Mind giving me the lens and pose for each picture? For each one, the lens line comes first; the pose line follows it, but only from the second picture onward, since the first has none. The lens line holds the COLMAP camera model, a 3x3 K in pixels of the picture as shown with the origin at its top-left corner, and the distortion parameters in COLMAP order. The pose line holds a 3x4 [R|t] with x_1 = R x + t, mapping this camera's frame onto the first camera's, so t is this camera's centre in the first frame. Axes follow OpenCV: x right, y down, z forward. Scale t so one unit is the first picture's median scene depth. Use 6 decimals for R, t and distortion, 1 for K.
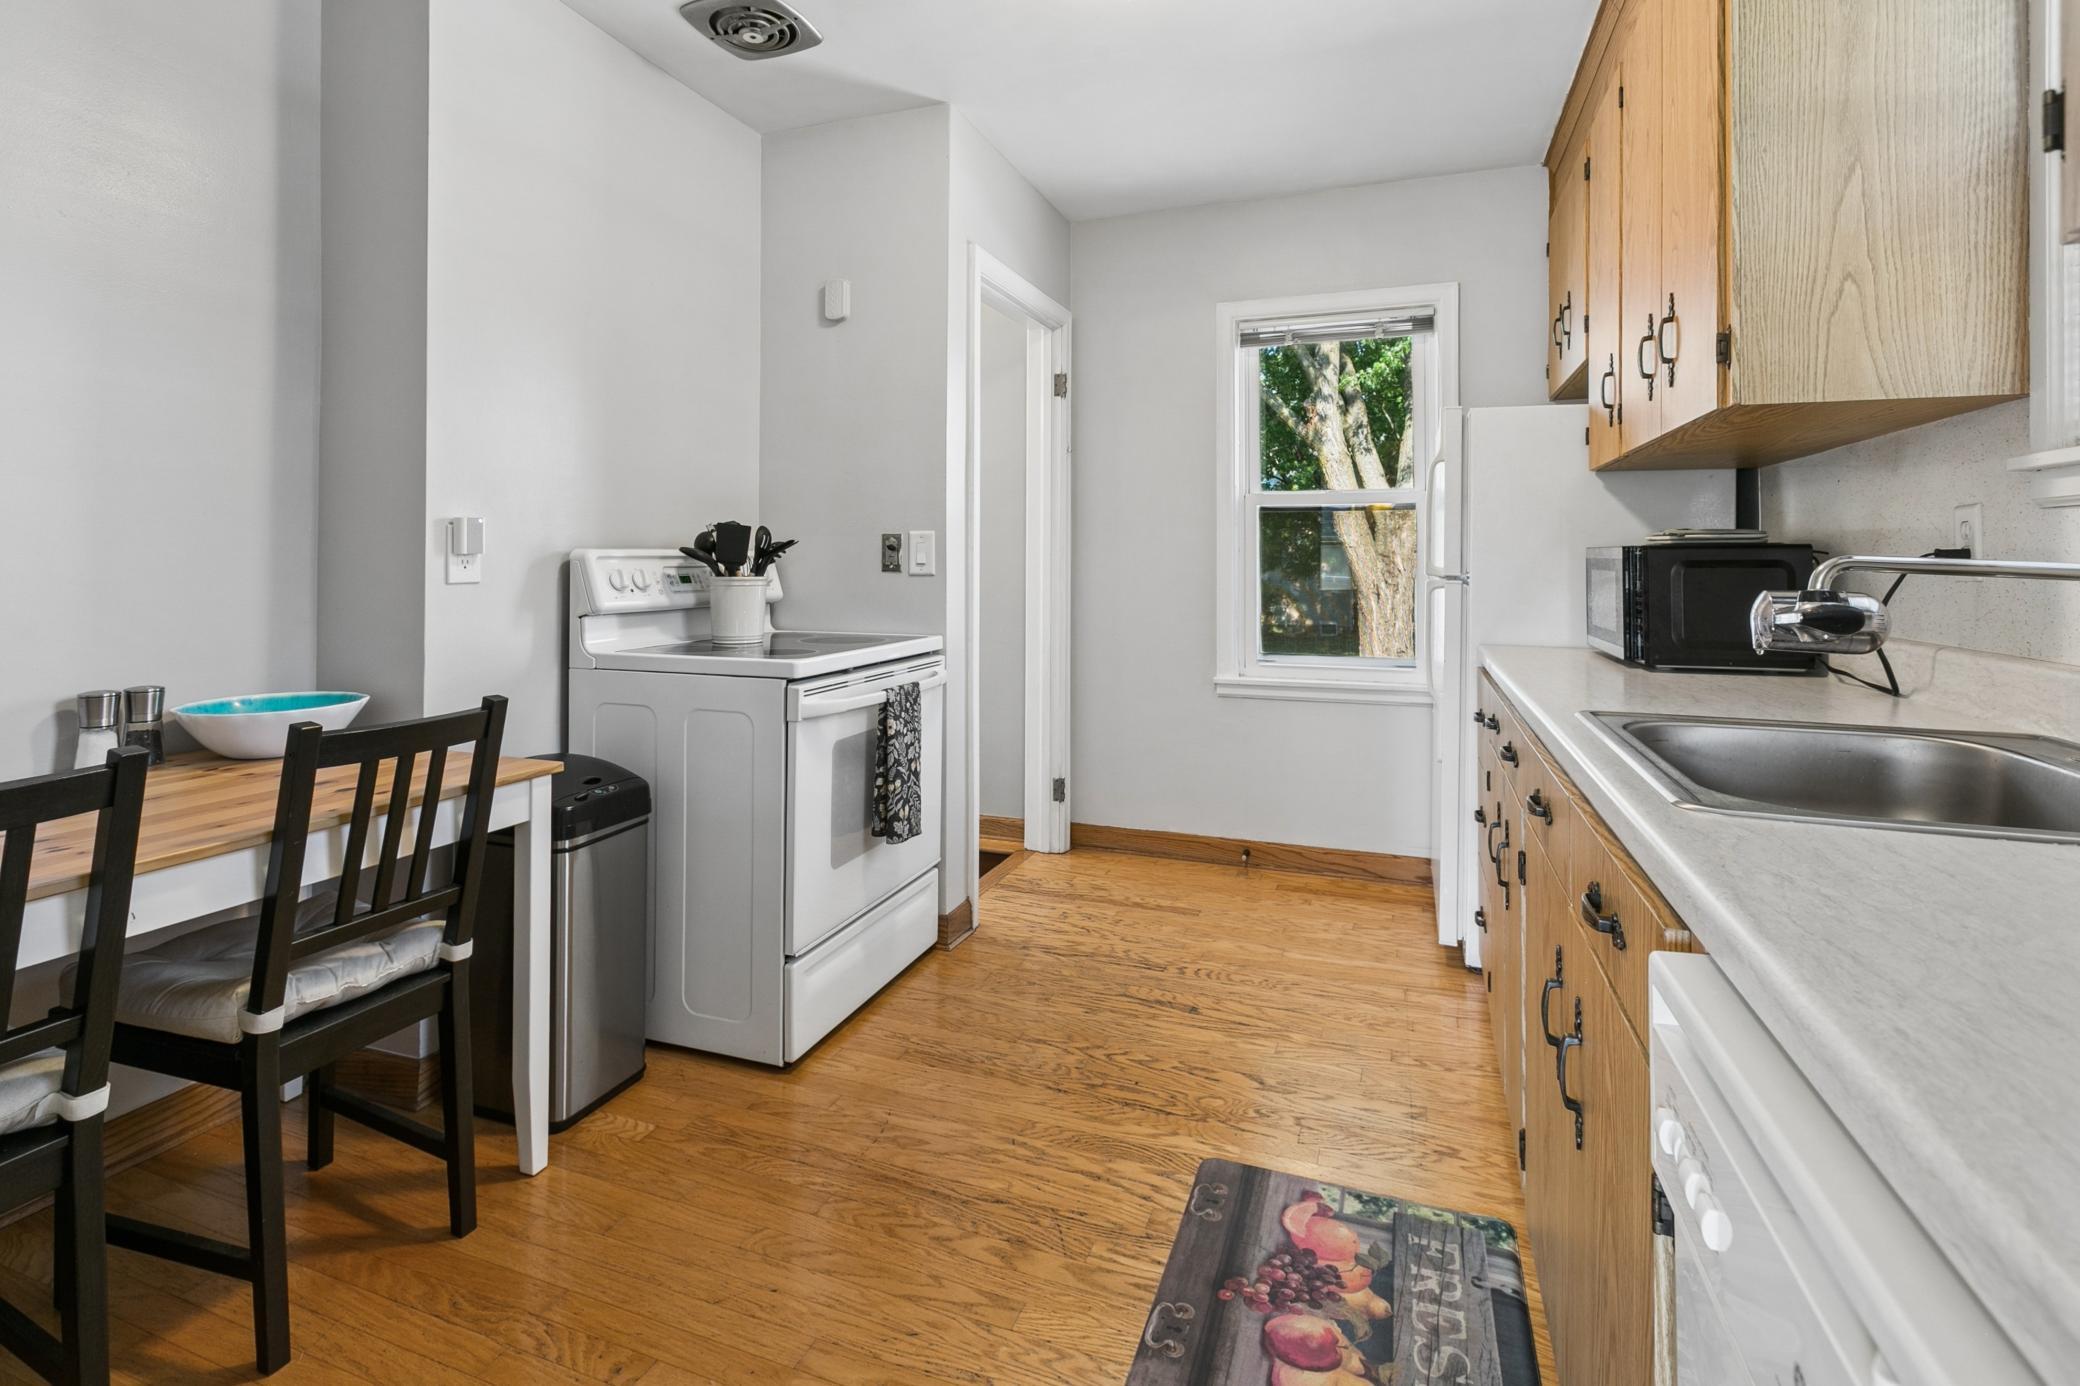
lens RADIAL K [[992.0, 0, 1034.6], [0, 992.0, 541.9], [0, 0, 1]] dist [0.000429, 0.000433]
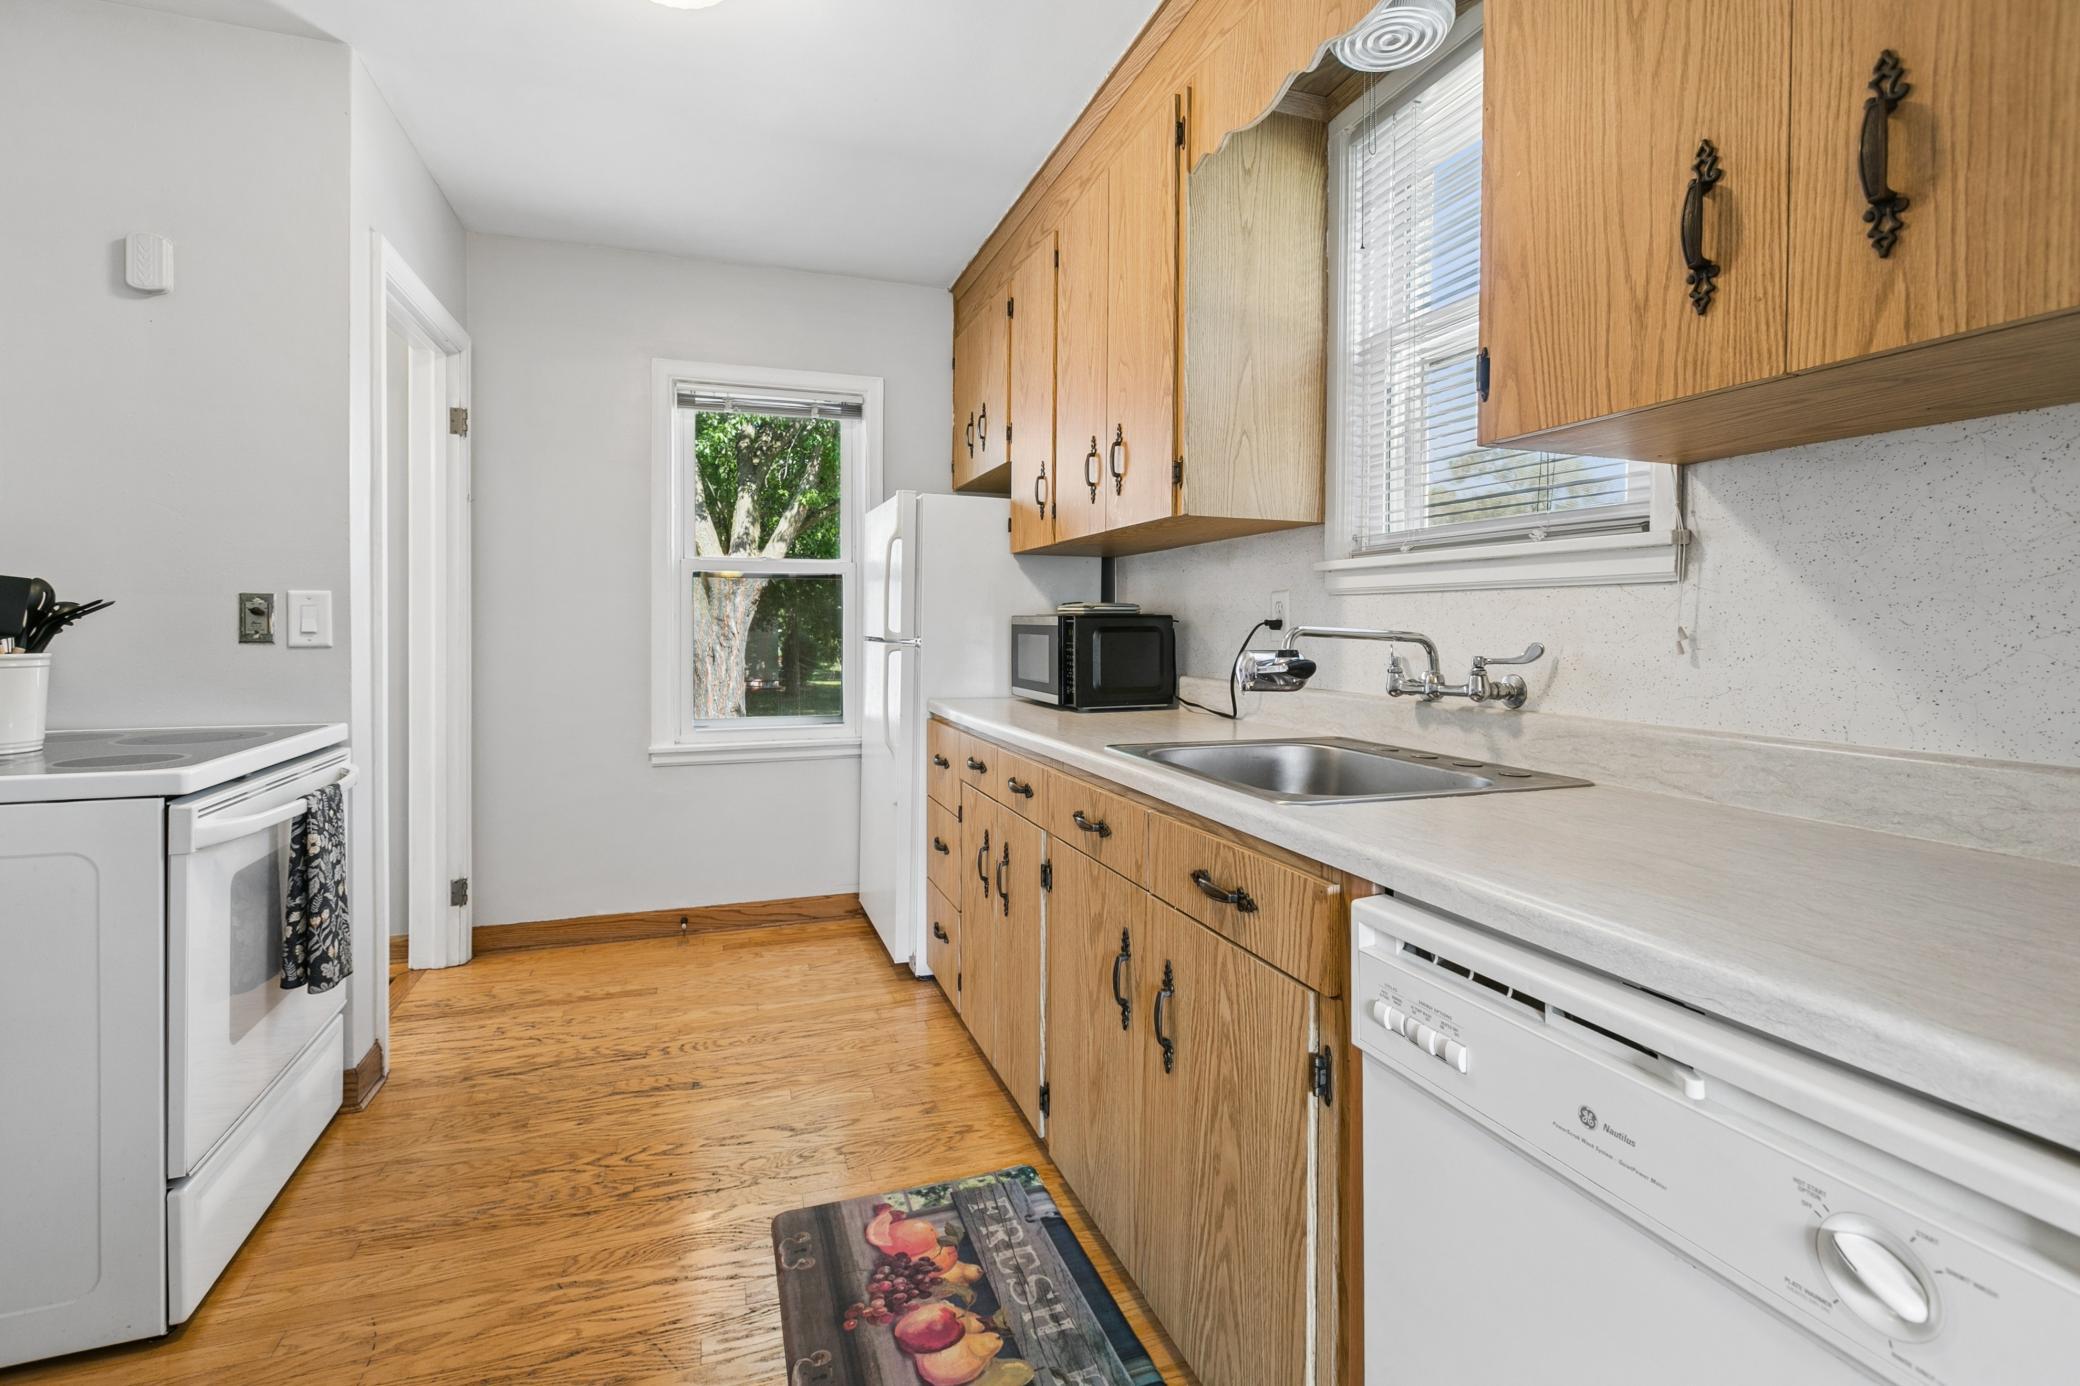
lens RADIAL K [[957.7, 0, 1041.2], [0, 957.7, 629.0], [0, 0, 1]] dist [-0.001555, -0.000083]
pose [[0.765363, -0.004324, 0.643584, -0.204863], [-0.011536, 0.999725, 0.020435, -0.003101], [-0.643495, -0.023065, 0.765103, 0.072374]]
